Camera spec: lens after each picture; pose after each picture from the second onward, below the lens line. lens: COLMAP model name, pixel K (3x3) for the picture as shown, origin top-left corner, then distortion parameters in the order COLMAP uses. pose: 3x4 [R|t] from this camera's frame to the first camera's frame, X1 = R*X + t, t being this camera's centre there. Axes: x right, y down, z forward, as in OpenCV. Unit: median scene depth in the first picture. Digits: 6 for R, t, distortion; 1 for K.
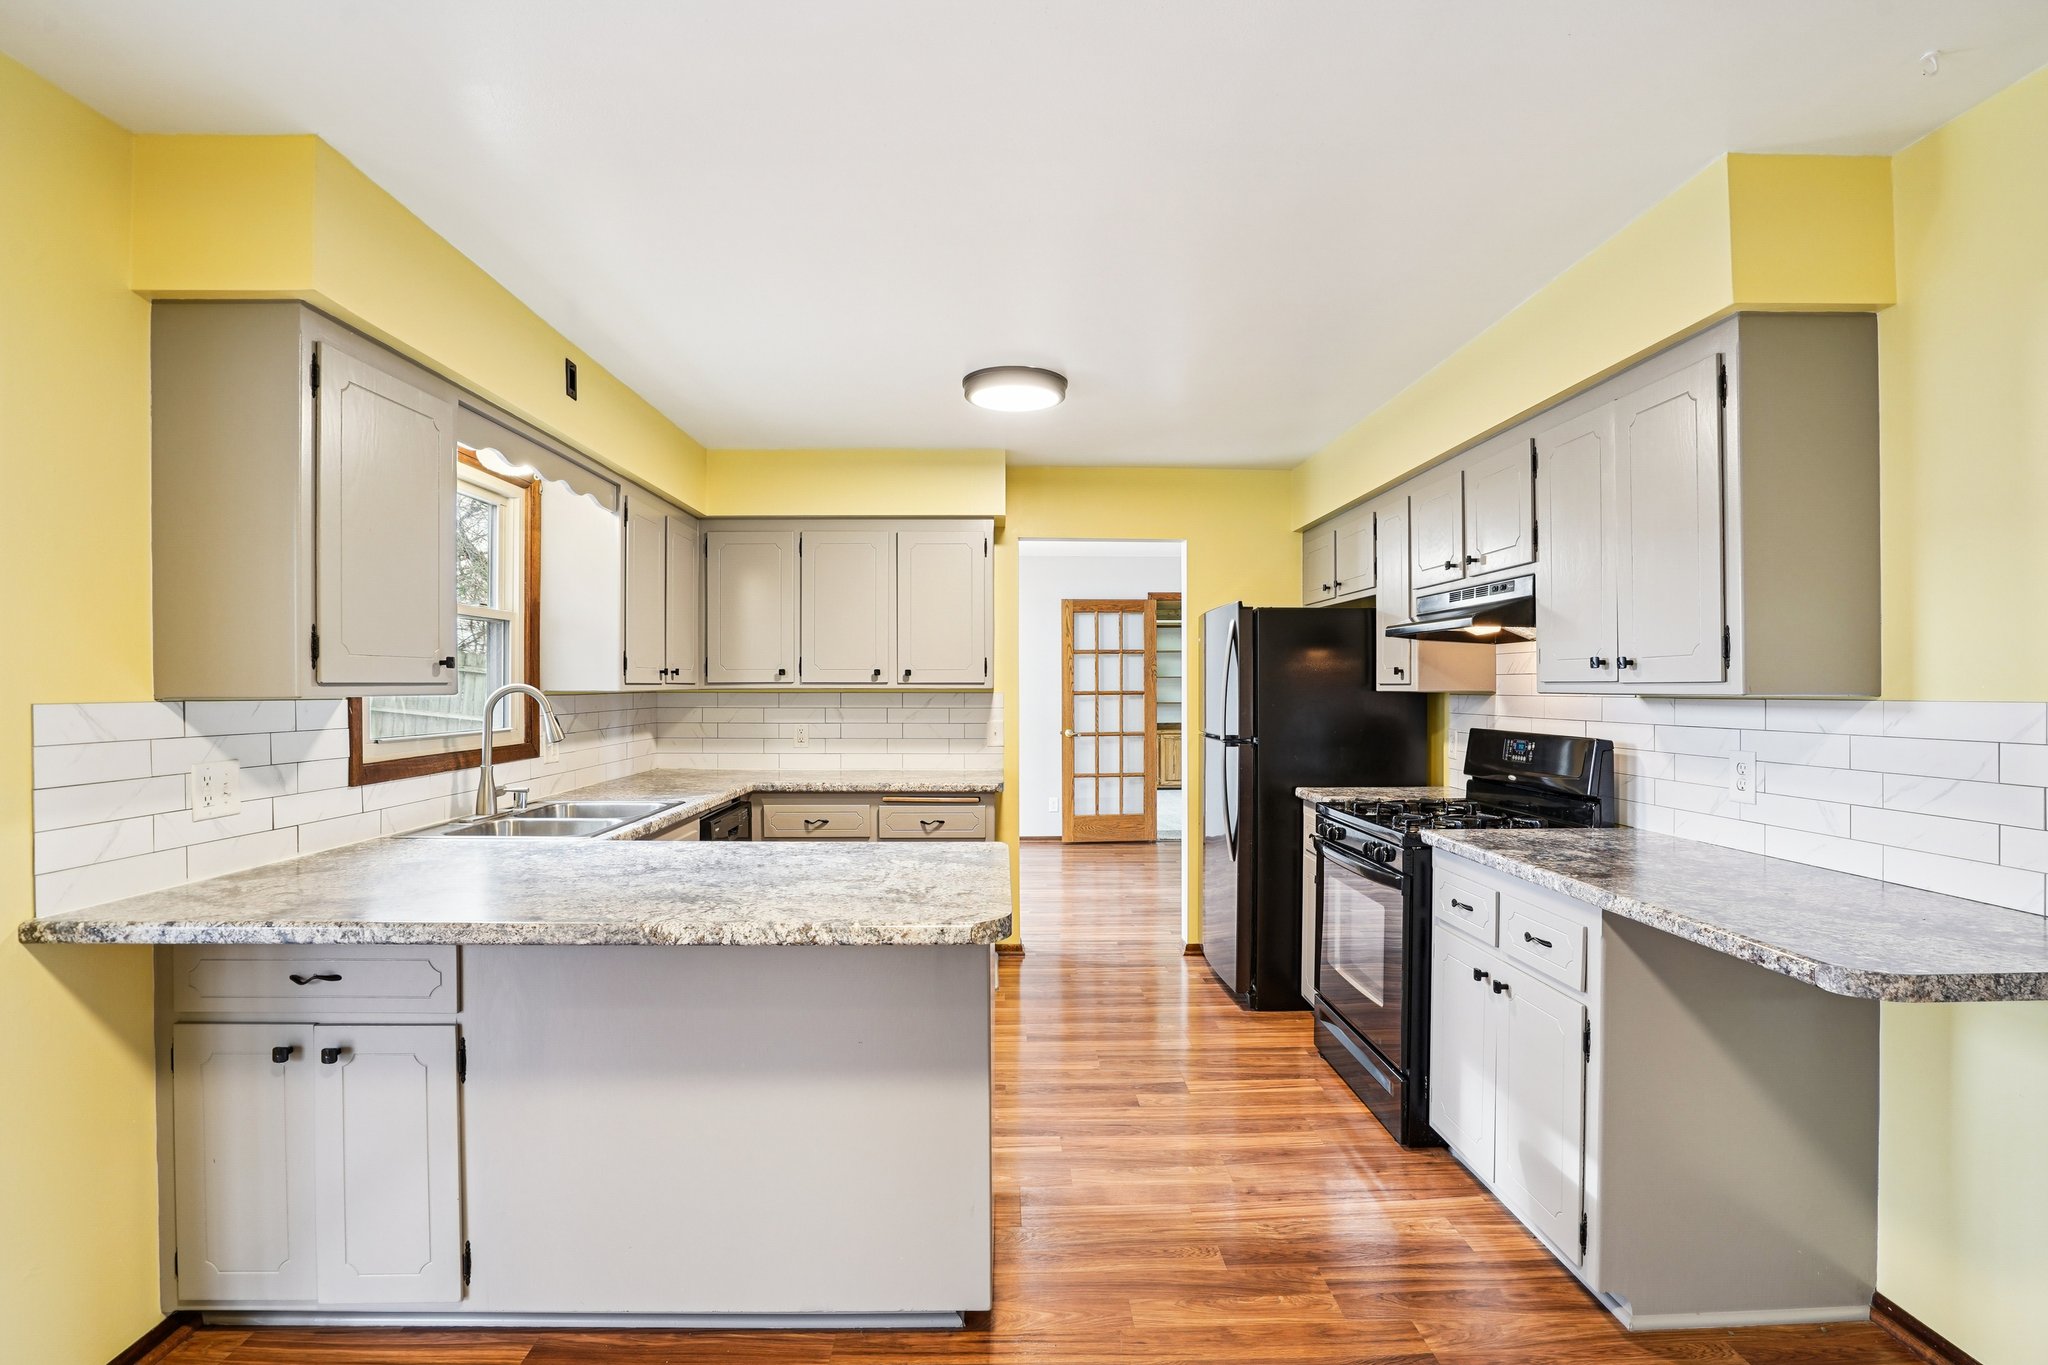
lens RADIAL K [[947.1, 0, 1021.9], [0, 947.1, 683.8], [0, 0, 1]] dist [-0.051330, 0.016652]
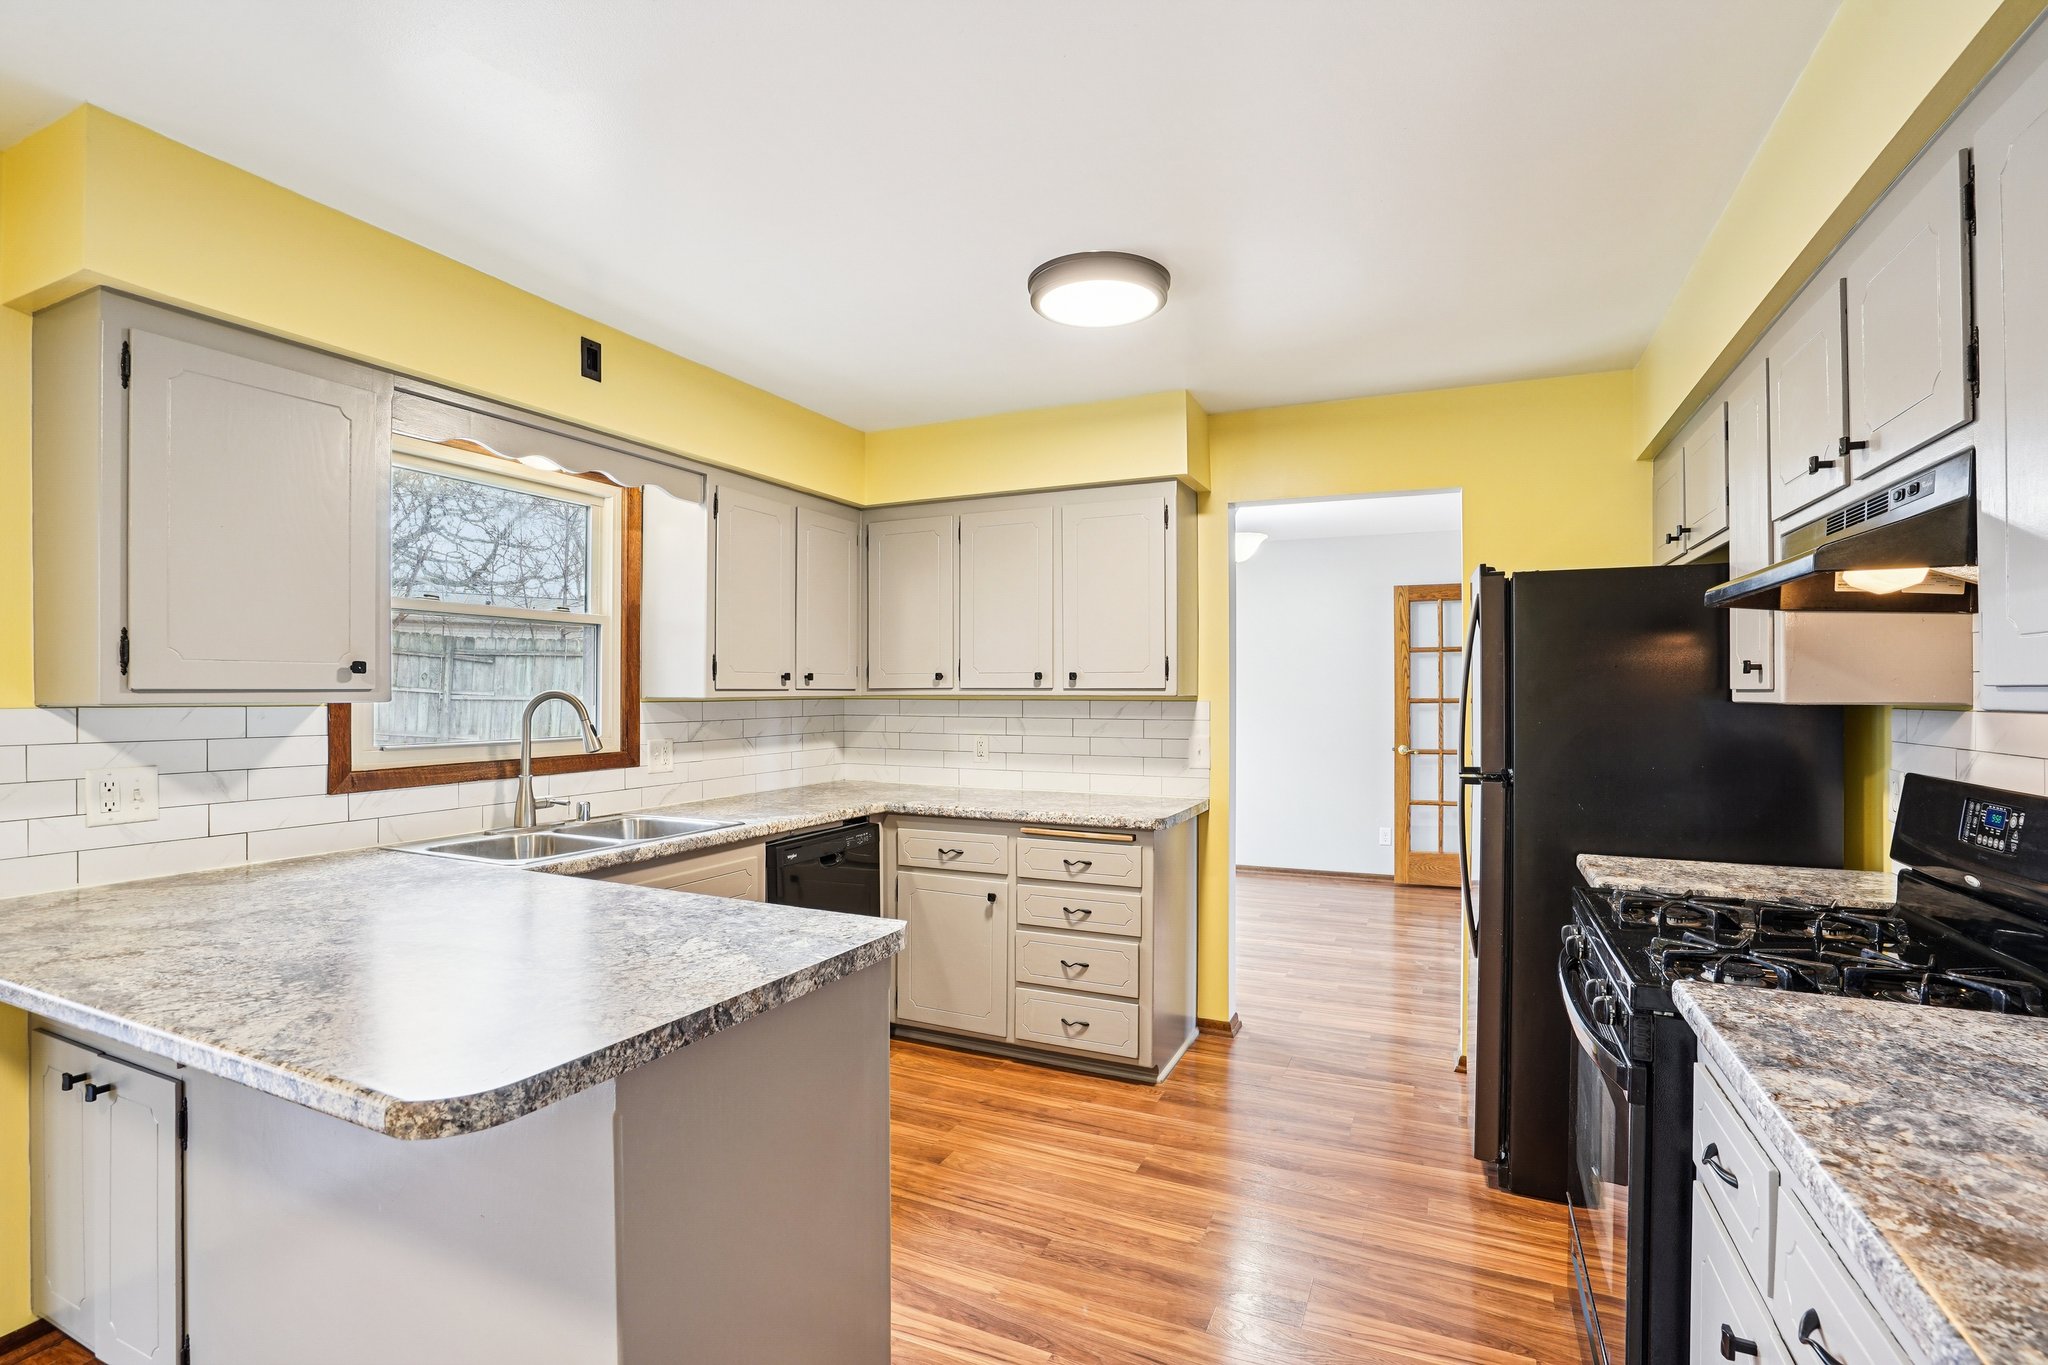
lens RADIAL K [[947.1, 0, 1021.8], [0, 947.1, 686.8], [0, 0, 1]] dist [-0.051330, 0.016652]
pose [[0.897075, -0.001555, -0.441875, 0.230086], [0.000560, 0.999997, -0.002382, -0.000466], [0.441877, 0.001890, 0.897073, 0.276784]]
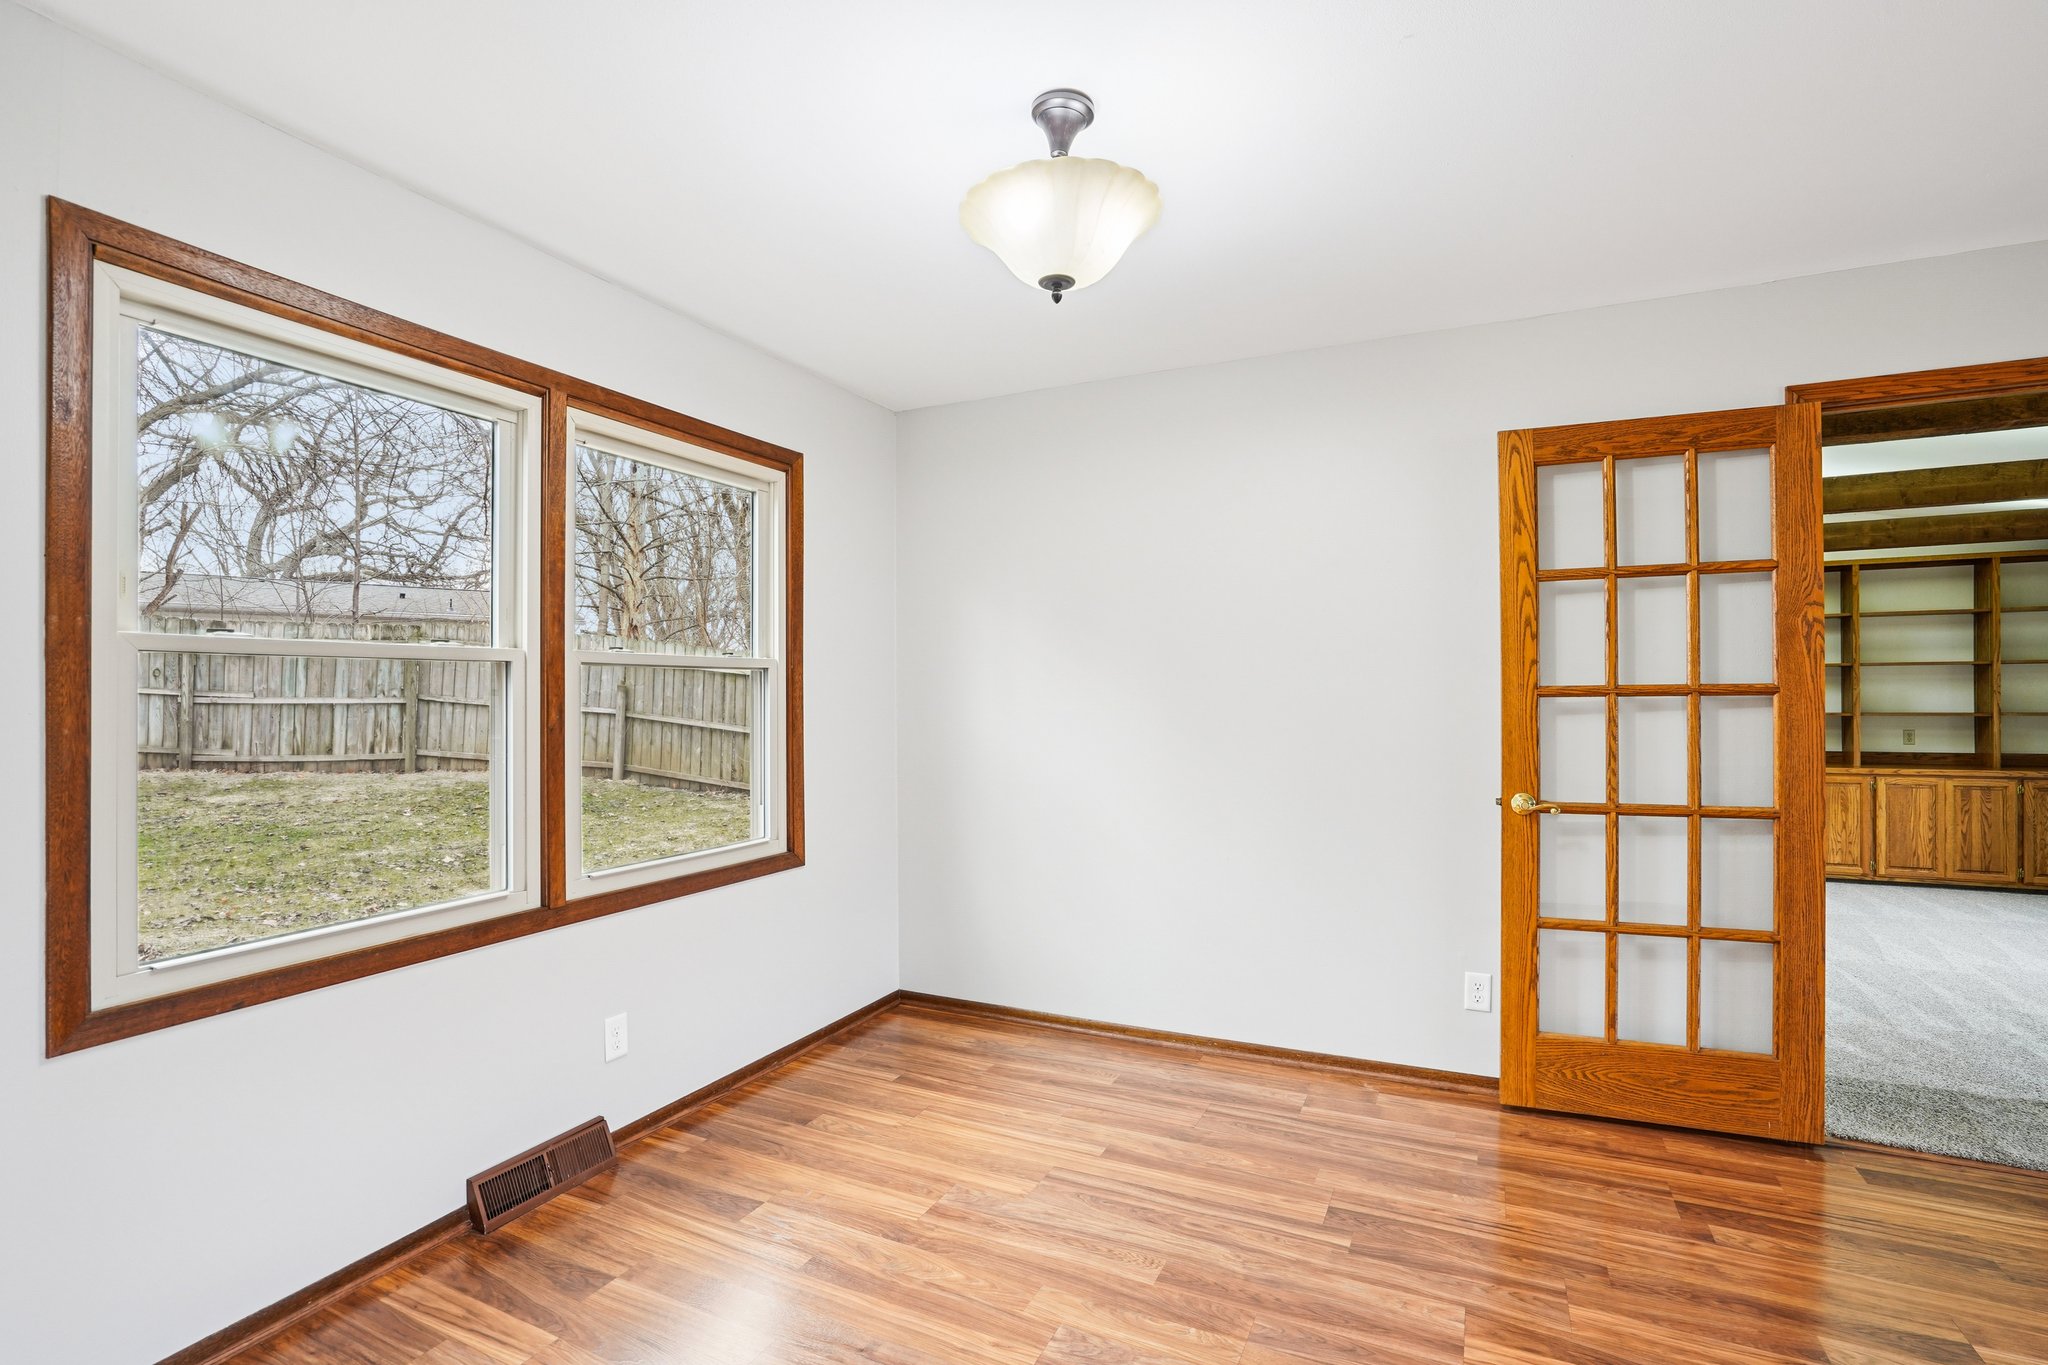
lens RADIAL K [[947.1, 0, 1019.9], [0, 947.1, 697.6], [0, 0, 1]] dist [-0.051330, 0.016652]
pose [[0.882158, -0.002204, -0.470948, 0.099308], [0.005884, 0.999963, 0.006342, 0.018074], [0.470917, -0.008366, 0.882138, 1.234448]]
